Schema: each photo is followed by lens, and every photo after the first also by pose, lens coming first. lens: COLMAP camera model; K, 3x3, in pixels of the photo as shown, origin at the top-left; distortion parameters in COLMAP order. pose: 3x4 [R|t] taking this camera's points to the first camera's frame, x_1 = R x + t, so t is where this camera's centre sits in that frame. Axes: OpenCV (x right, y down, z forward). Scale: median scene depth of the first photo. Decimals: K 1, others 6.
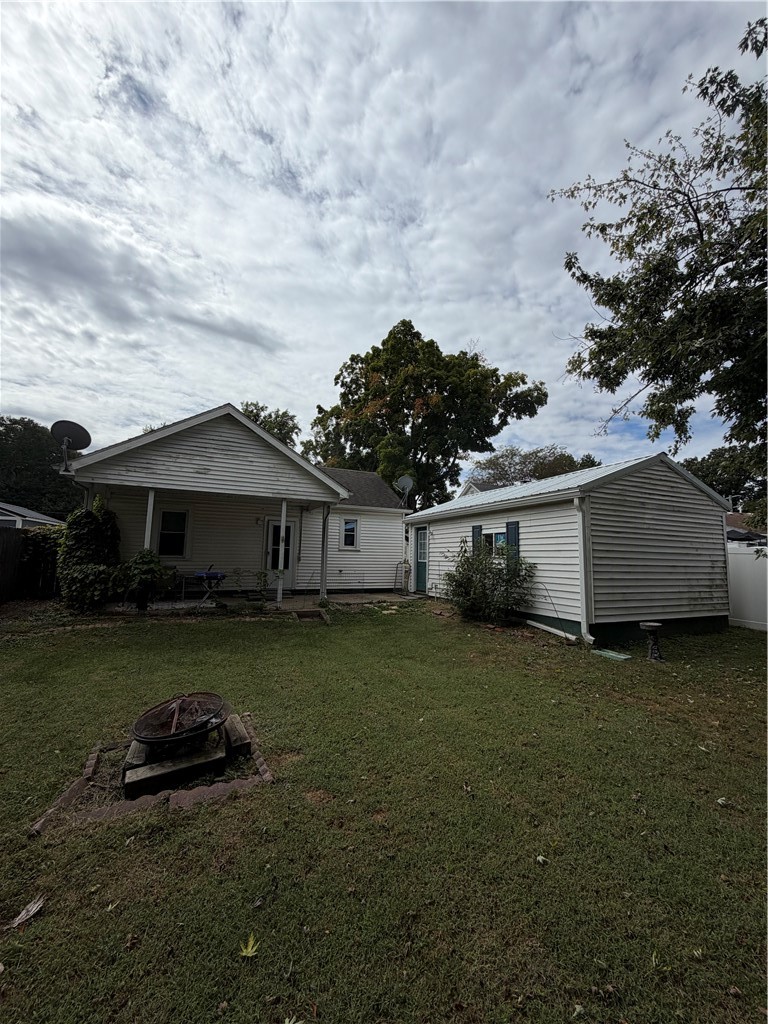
lens RADIAL K [[406.6, 0, 384.0], [0, 406.6, 512.0], [0, 0, 1]] dist [0.002401, 0.000217]
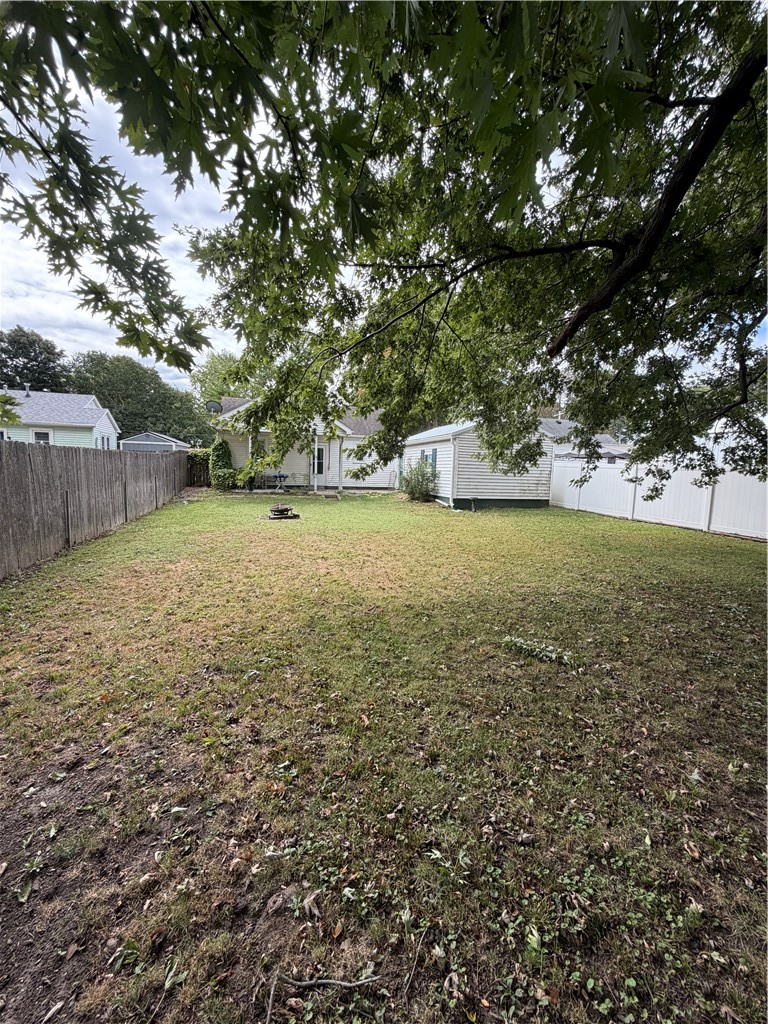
lens RADIAL K [[406.6, 0, 384.0], [0, 406.6, 512.0], [0, 0, 1]] dist [0.002401, 0.000217]
pose [[0.992351, 0.022373, -0.121406, 0.316045], [0.003710, 0.977591, 0.210480, -0.084569], [0.123395, -0.209320, 0.970030, -0.894776]]
